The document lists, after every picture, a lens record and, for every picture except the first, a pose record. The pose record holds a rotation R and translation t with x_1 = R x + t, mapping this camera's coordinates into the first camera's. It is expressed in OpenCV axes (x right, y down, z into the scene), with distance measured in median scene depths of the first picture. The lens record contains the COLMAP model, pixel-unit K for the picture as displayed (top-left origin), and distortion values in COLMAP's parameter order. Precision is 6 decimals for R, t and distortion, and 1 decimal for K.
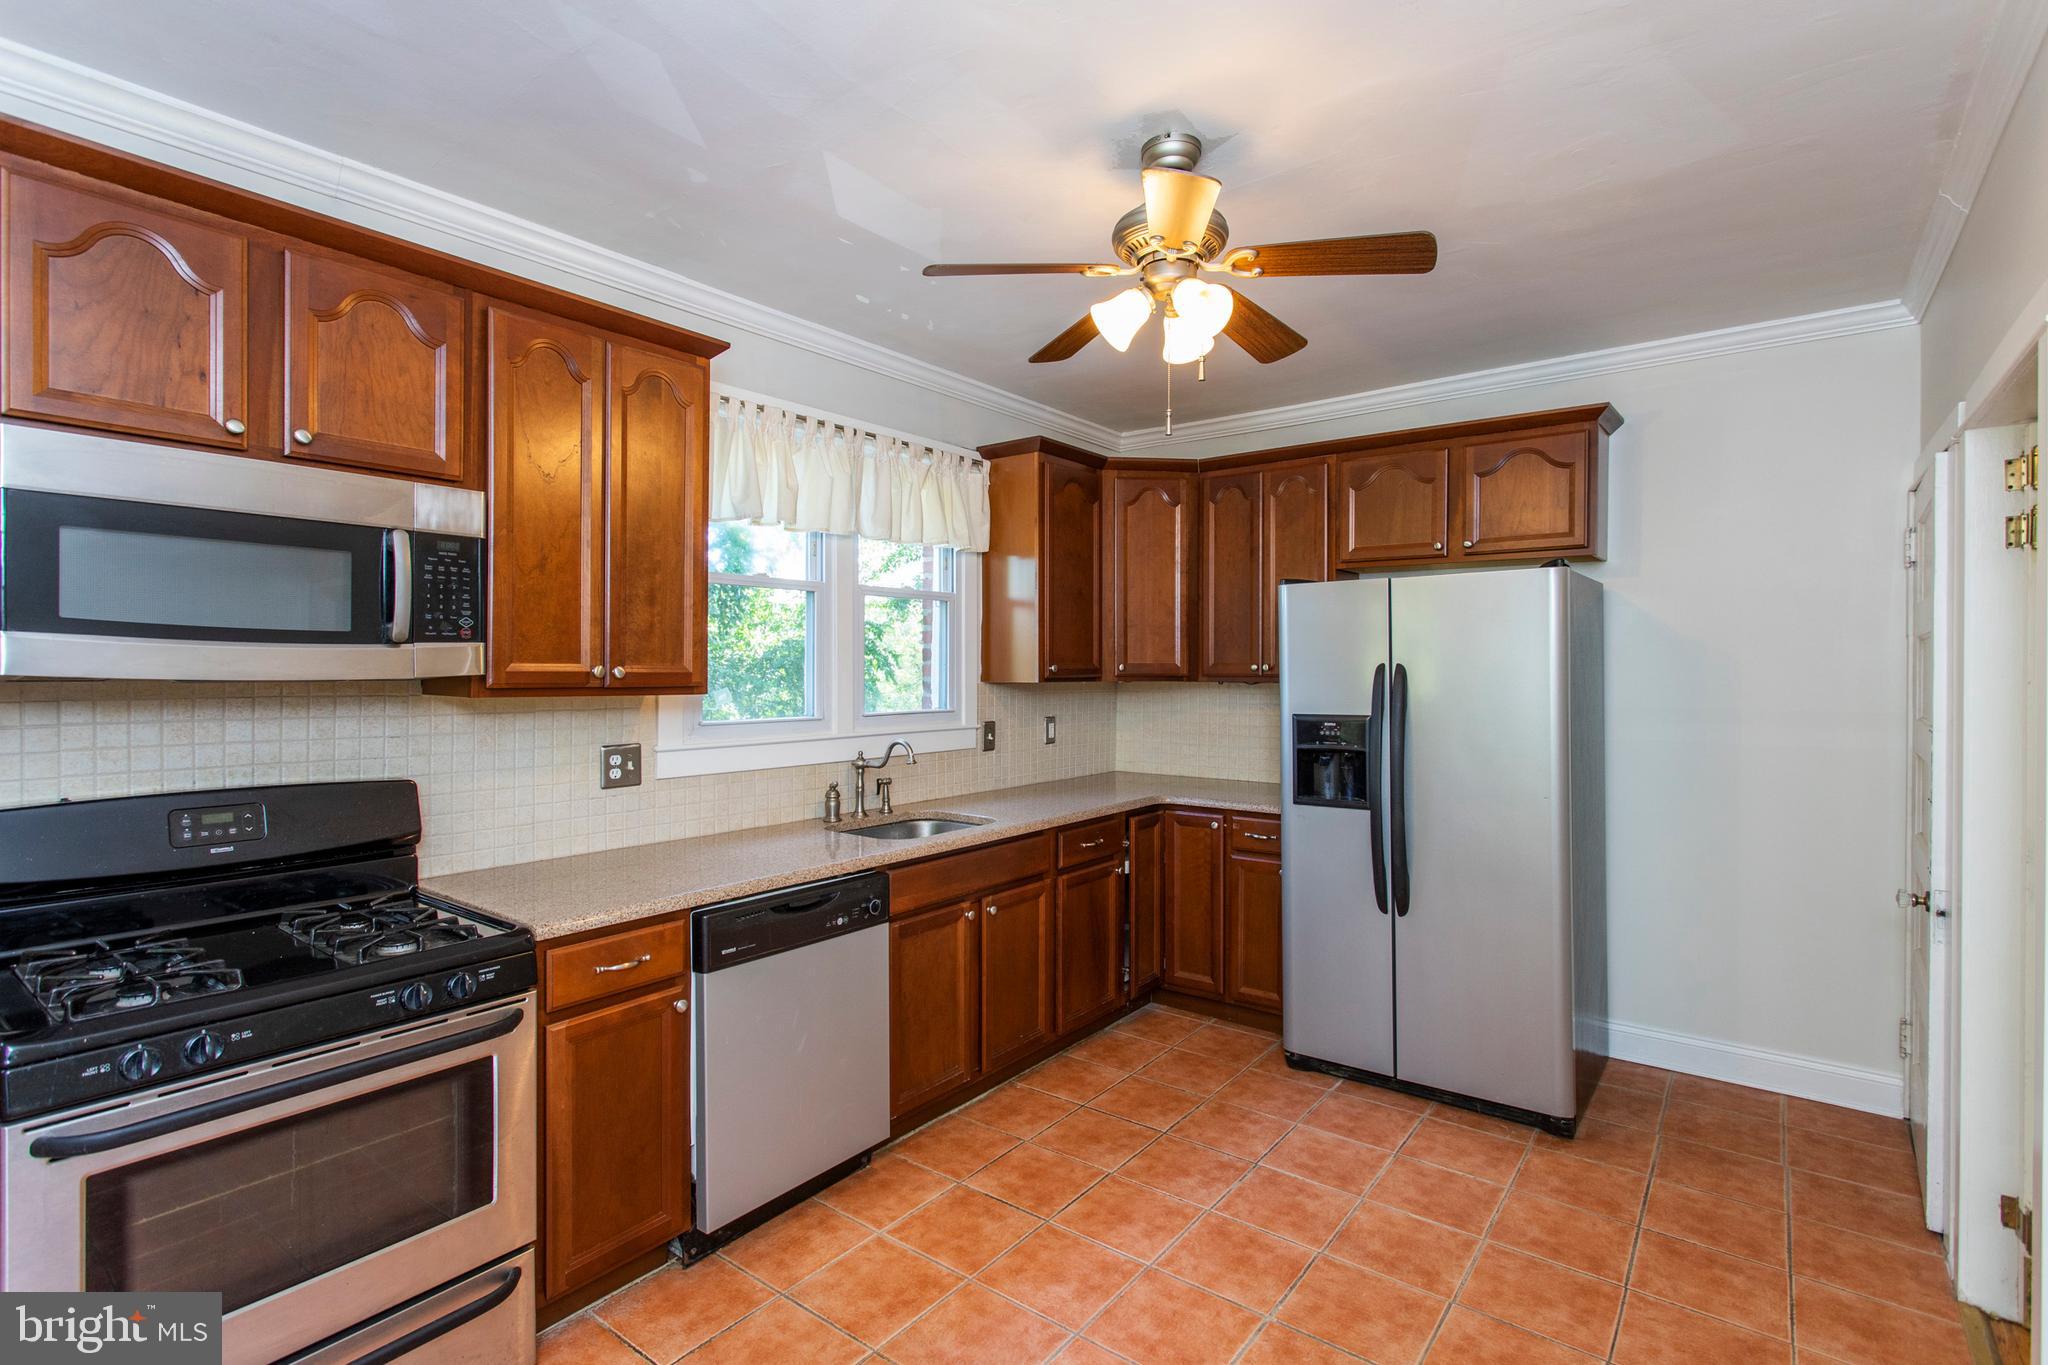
lens RADIAL K [[978.3, 0, 993.9], [0, 978.3, 674.1], [0, 0, 1]] dist [-0.002435, -0.000741]
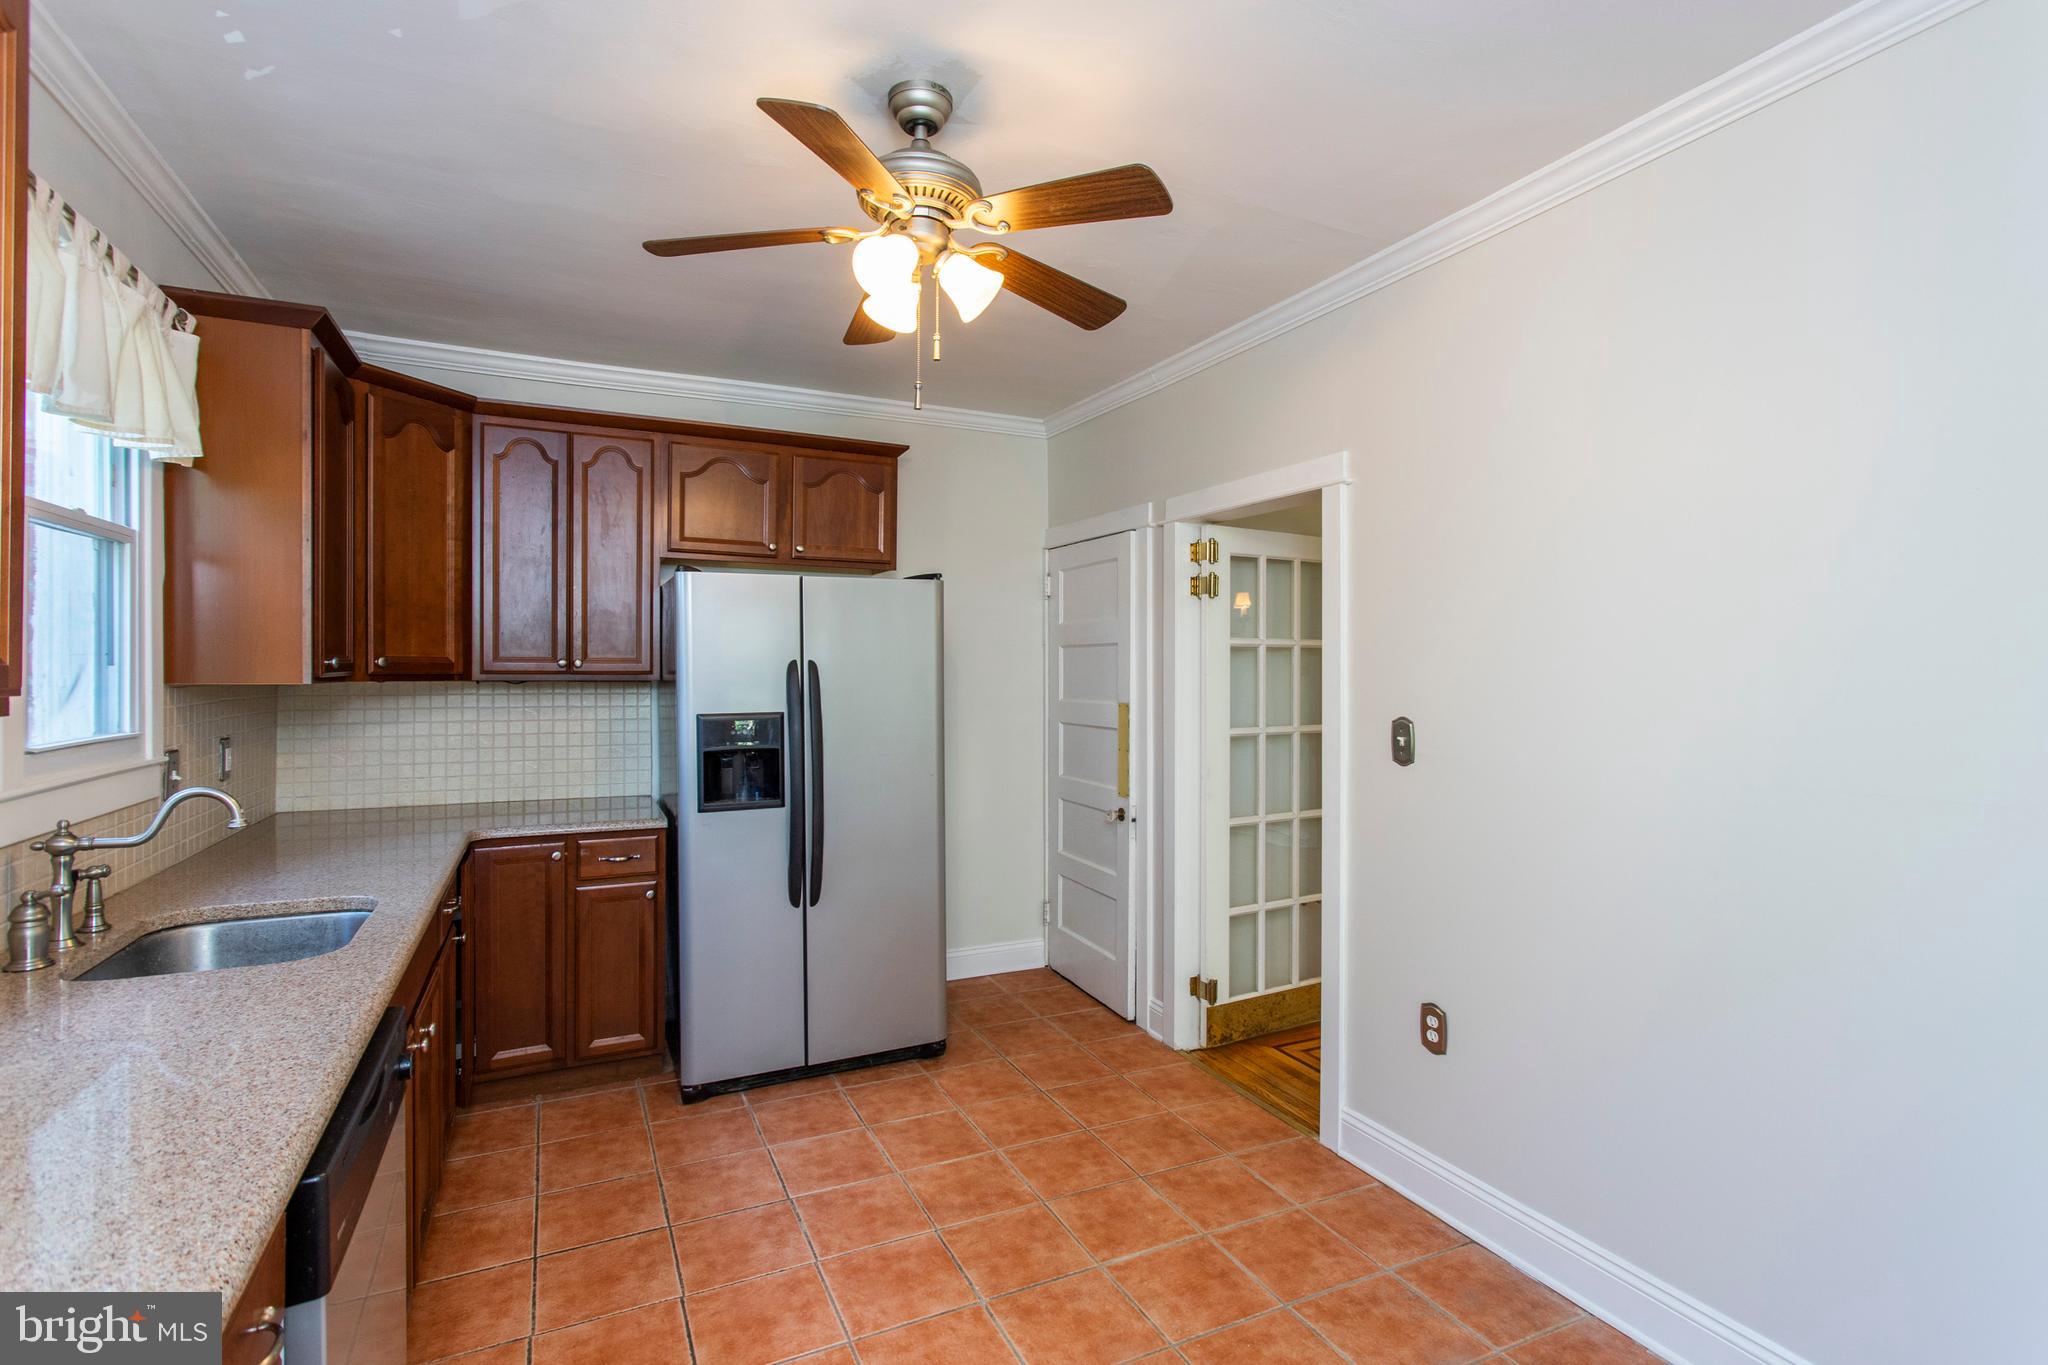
lens RADIAL K [[978.3, 0, 1046.2], [0, 978.3, 672.7], [0, 0, 1]] dist [-0.002435, -0.000741]
pose [[0.424863, -0.001113, 0.905257, -0.450637], [0.002514, 0.999997, 0.000050, 0.003400], [-0.905254, 0.002254, 0.424864, 0.373934]]
